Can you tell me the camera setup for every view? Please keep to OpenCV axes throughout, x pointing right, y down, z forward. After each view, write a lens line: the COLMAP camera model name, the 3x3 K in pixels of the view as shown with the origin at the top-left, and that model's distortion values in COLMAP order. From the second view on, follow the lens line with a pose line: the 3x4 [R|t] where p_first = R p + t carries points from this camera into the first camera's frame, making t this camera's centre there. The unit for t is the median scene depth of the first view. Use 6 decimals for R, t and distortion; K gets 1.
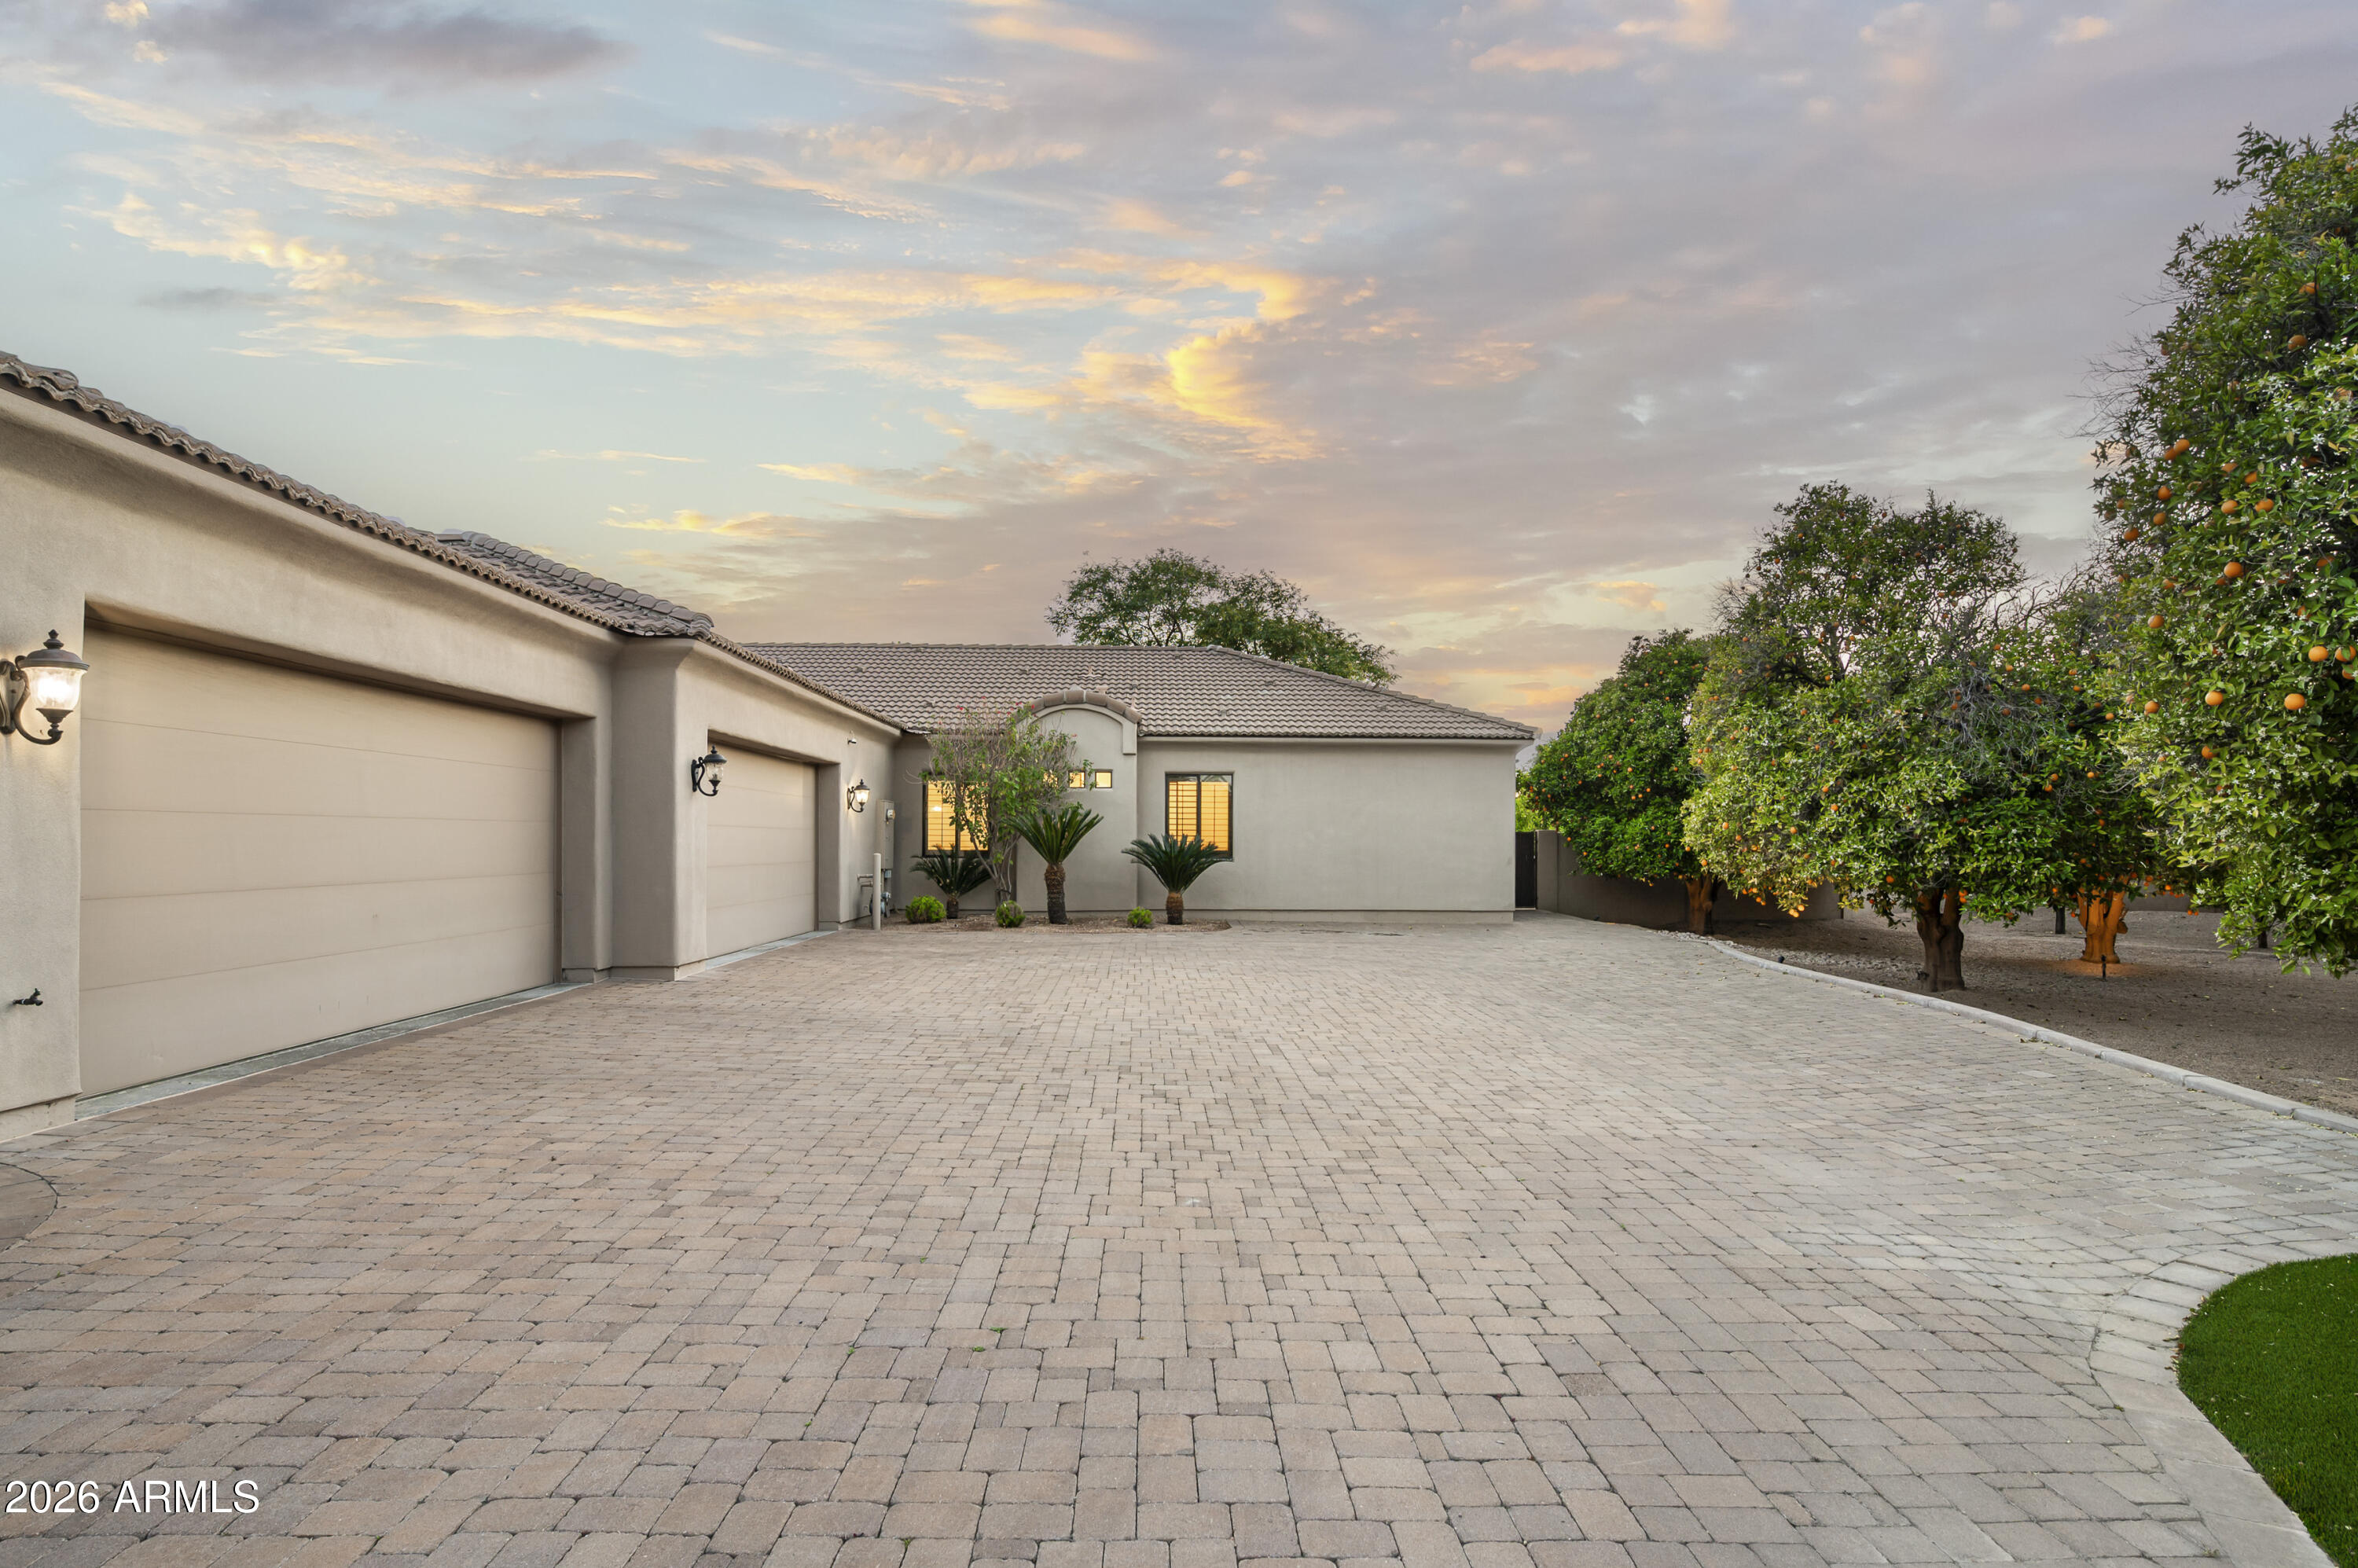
lens RADIAL K [[1177.5, 0, 1179.2], [0, 1177.5, 813.4], [0, 0, 1]] dist [0.000336, -0.000092]
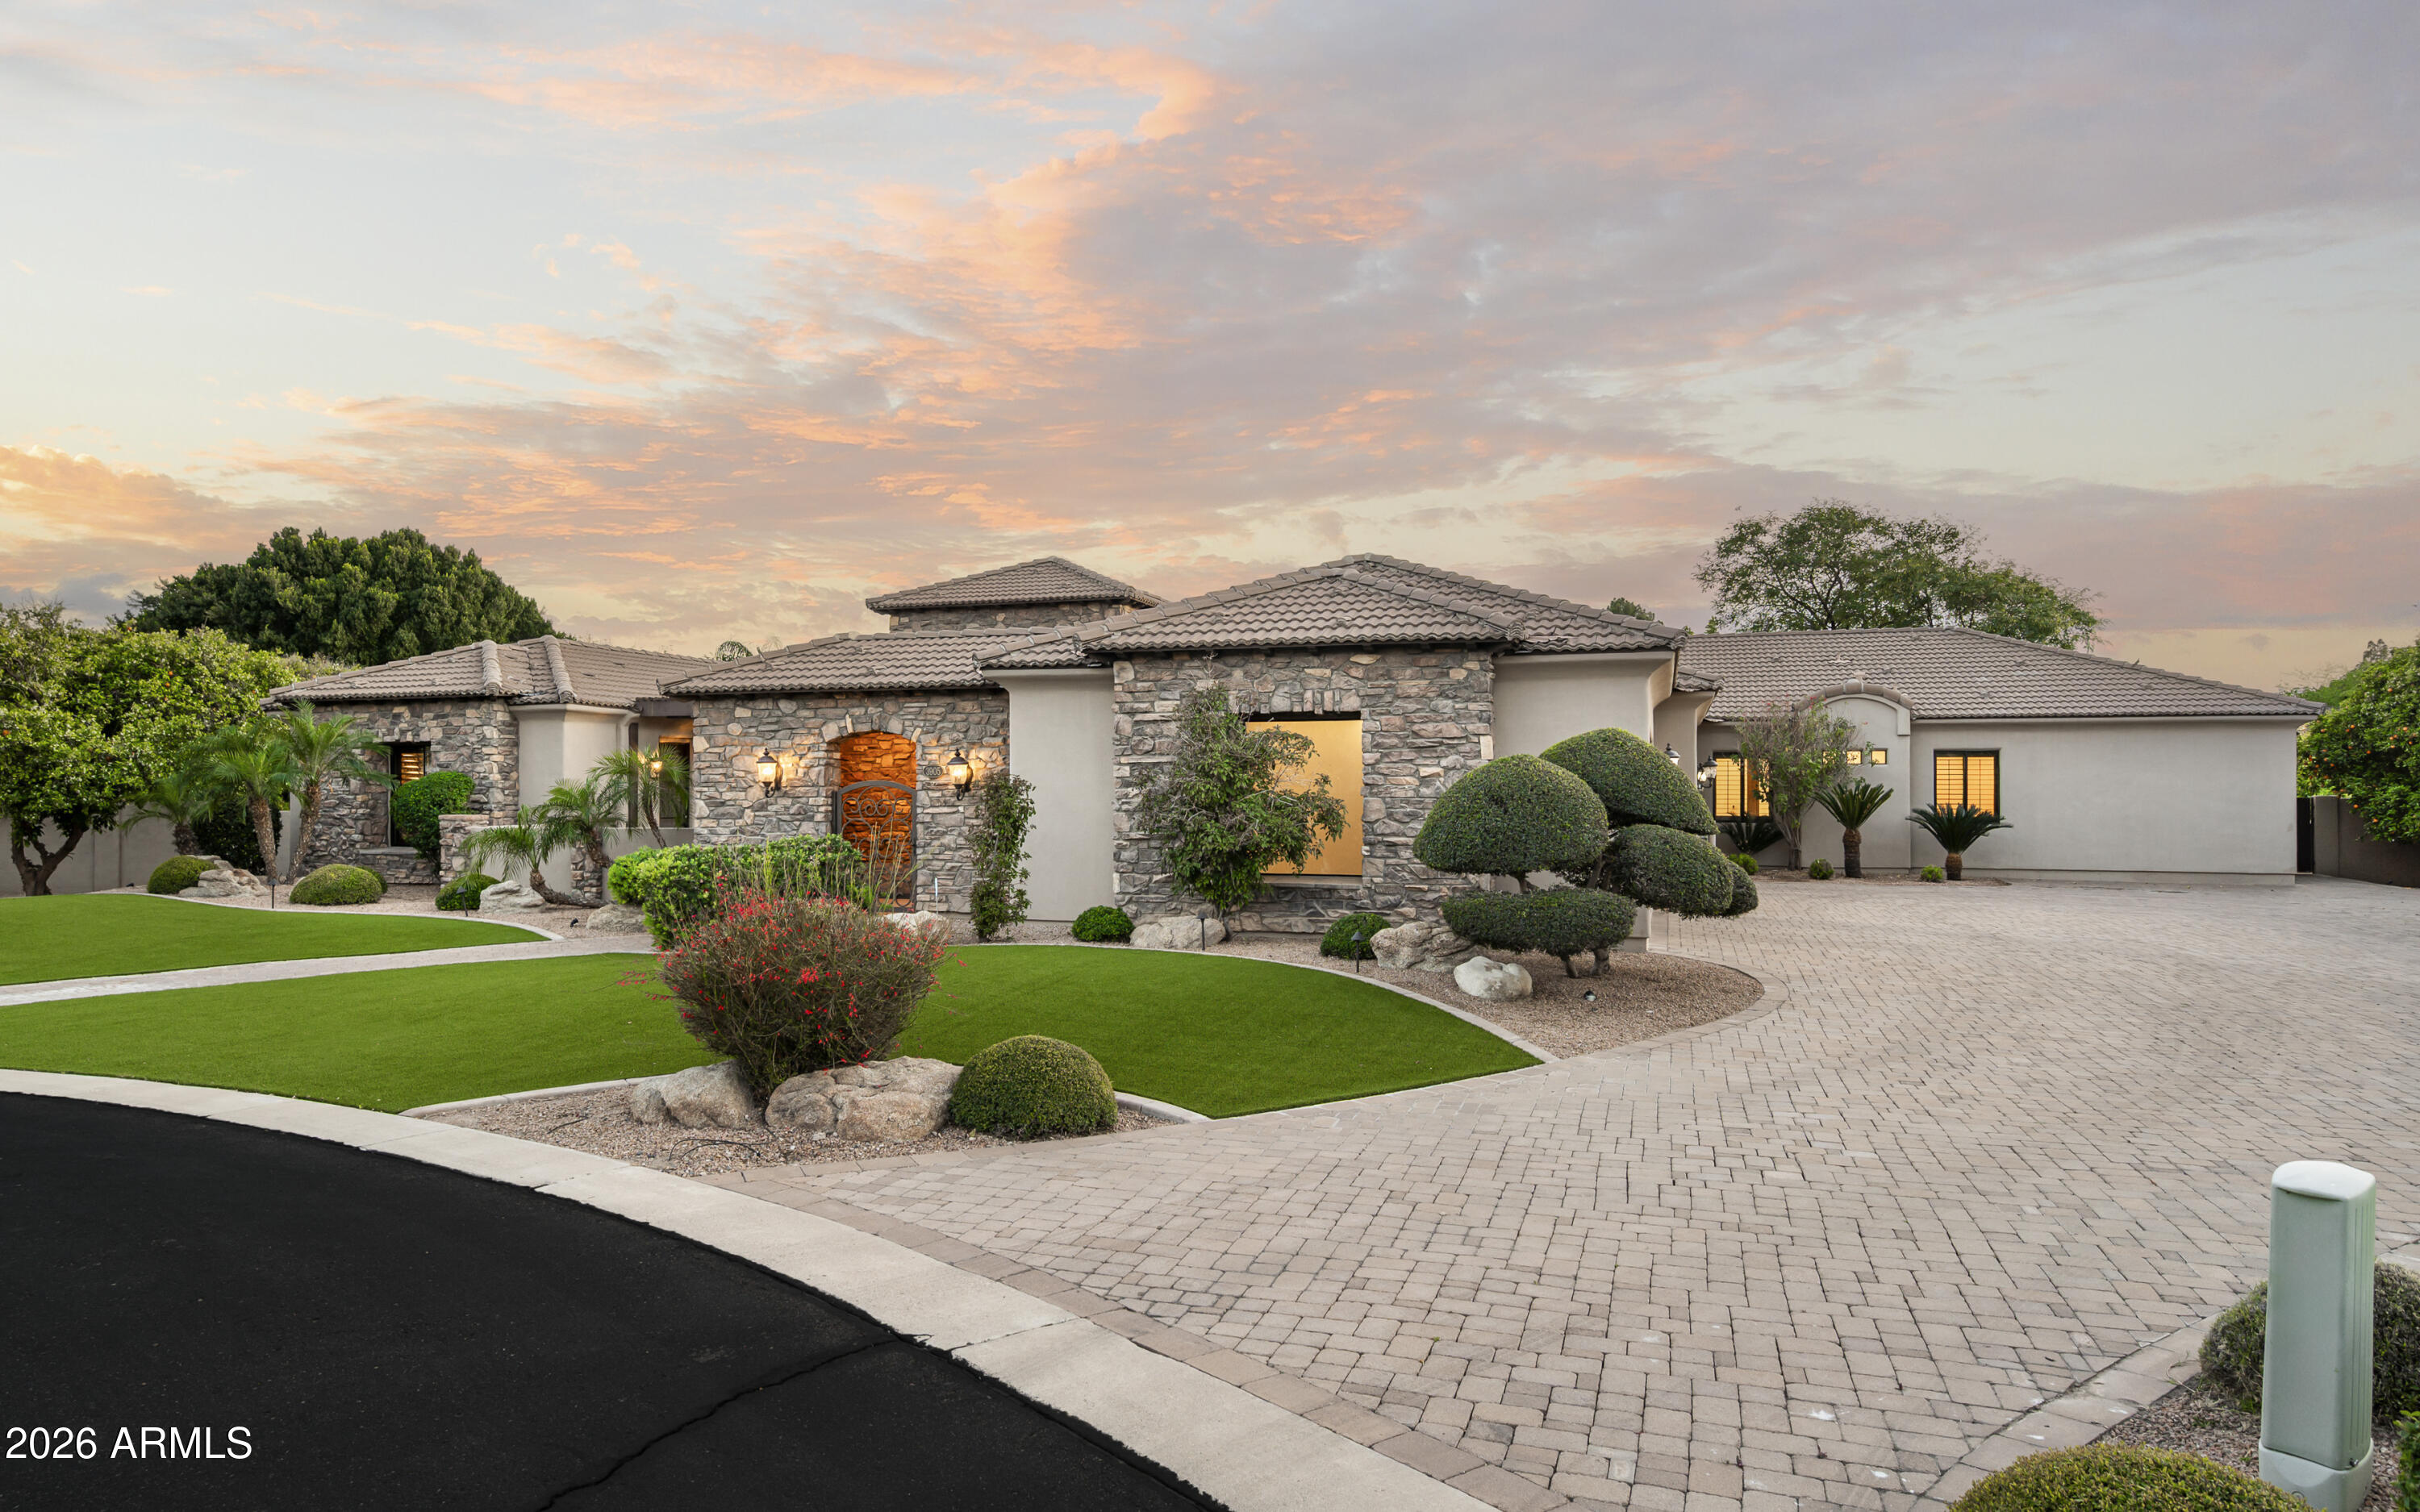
lens RADIAL K [[1382.9, 0, 1210.0], [0, 1382.9, 756.0], [0, 0, 1]] dist [-0.003637, -0.000975]
pose [[0.939913, -0.010907, -0.341241, -0.216996], [0.011184, 0.999937, -0.001156, -0.034727], [0.341232, -0.002730, 0.939975, -0.520851]]
